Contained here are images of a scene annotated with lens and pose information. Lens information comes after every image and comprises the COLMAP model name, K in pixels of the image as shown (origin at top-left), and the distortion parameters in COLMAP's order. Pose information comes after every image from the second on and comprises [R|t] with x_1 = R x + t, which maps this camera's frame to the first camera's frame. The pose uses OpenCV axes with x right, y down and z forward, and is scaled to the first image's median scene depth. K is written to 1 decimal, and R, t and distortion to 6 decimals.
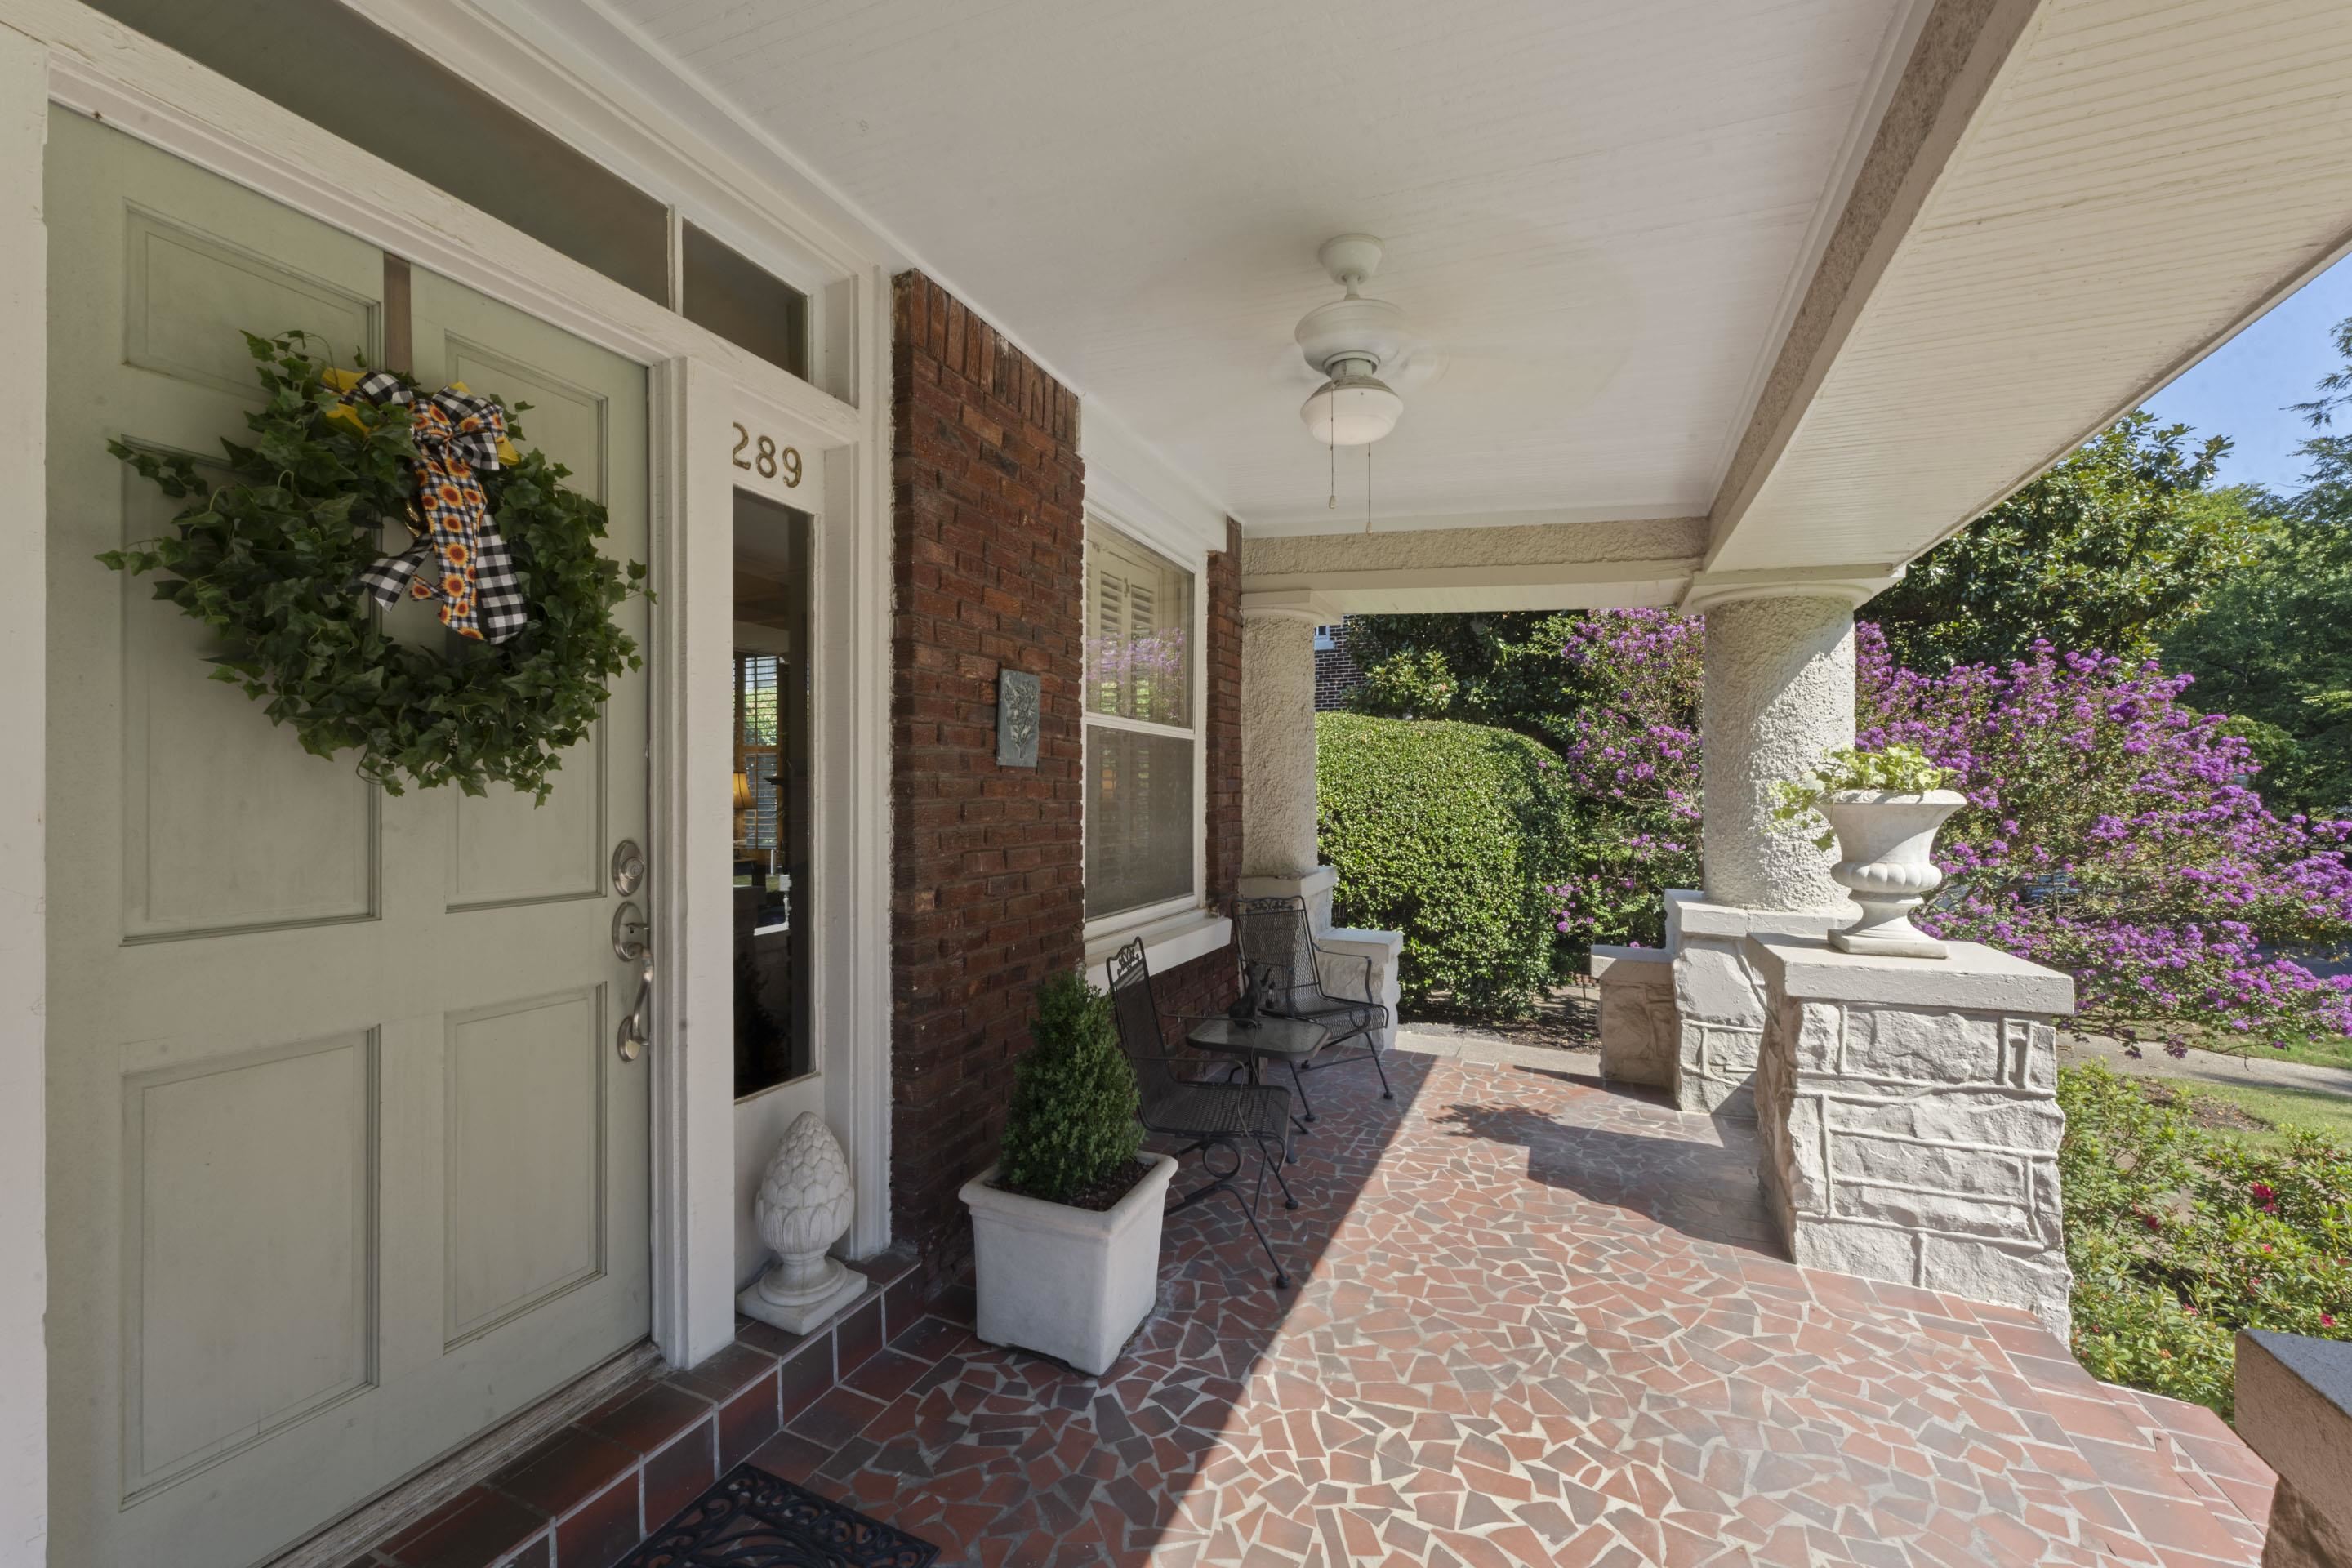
lens RADIAL K [[942.5, 0, 1180.7], [0, 942.5, 777.7], [0, 0, 1]] dist [-0.002406, -0.000088]
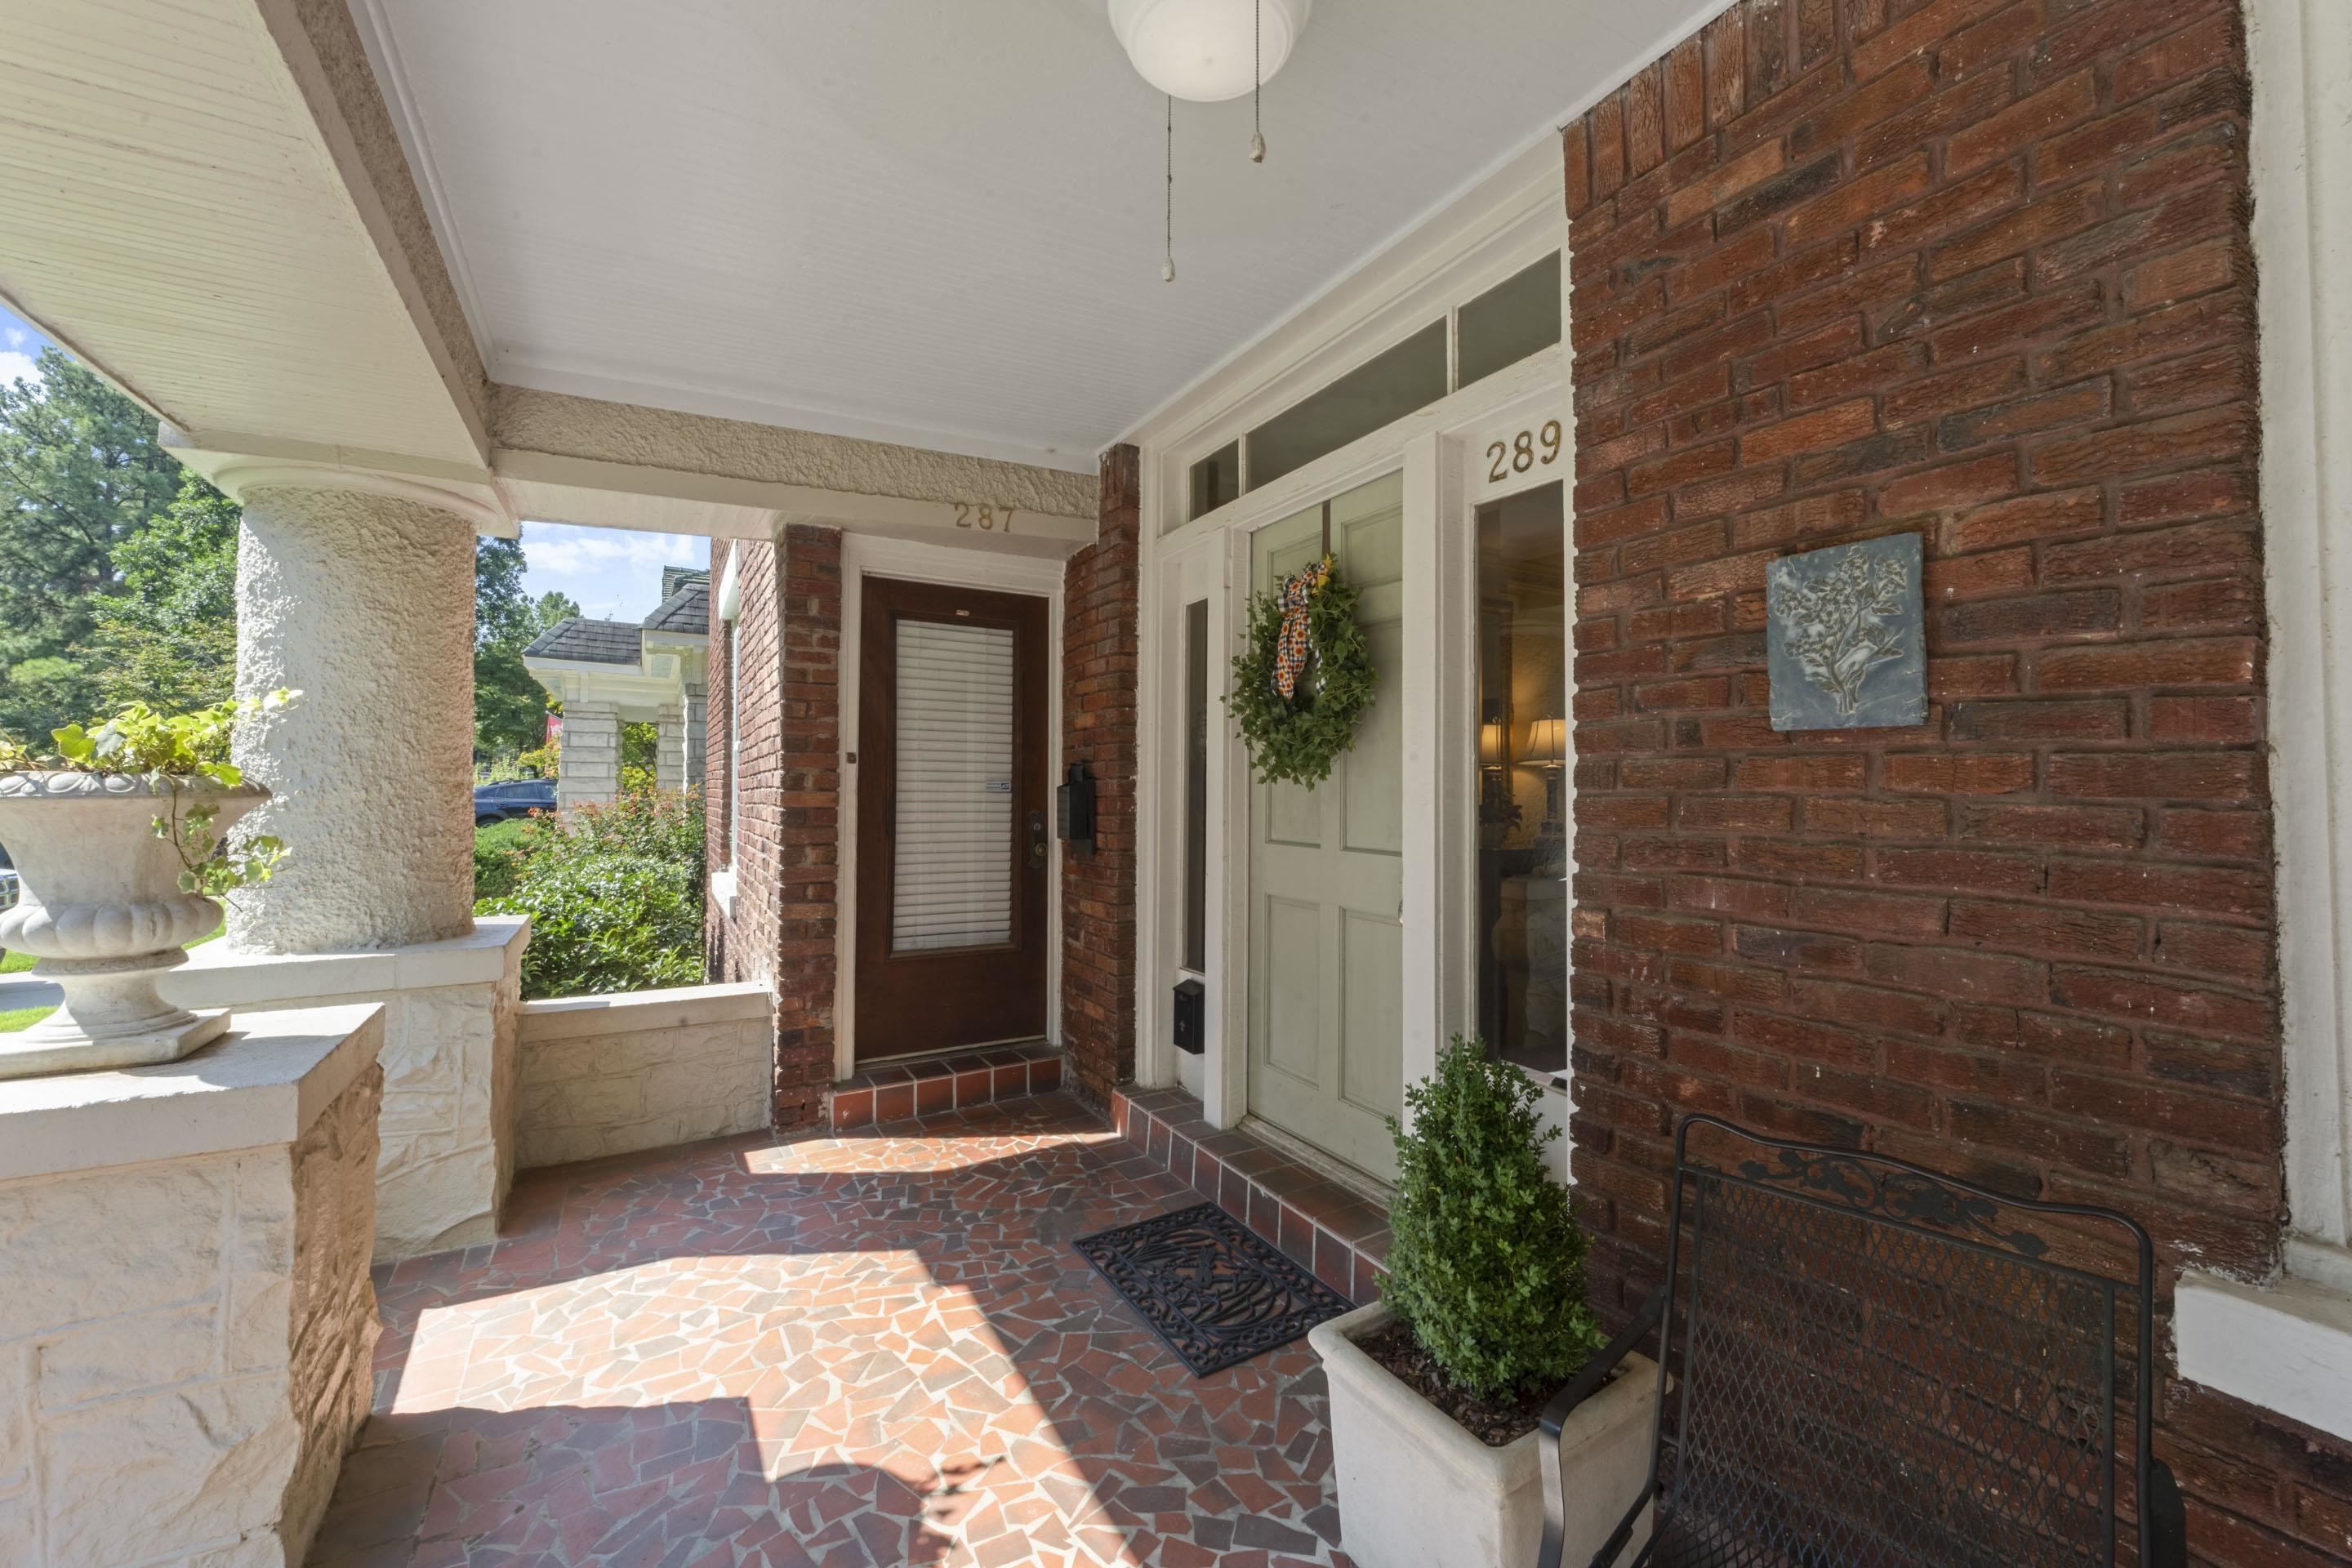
lens RADIAL K [[942.5, 0, 1180.7], [0, 942.5, 777.7], [0, 0, 1]] dist [-0.002406, -0.000088]
pose [[-0.604827, -0.021674, -0.796062, 0.586240], [-0.005754, 0.999722, -0.022847, 0.036696], [0.796336, -0.009238, -0.604783, 1.316939]]
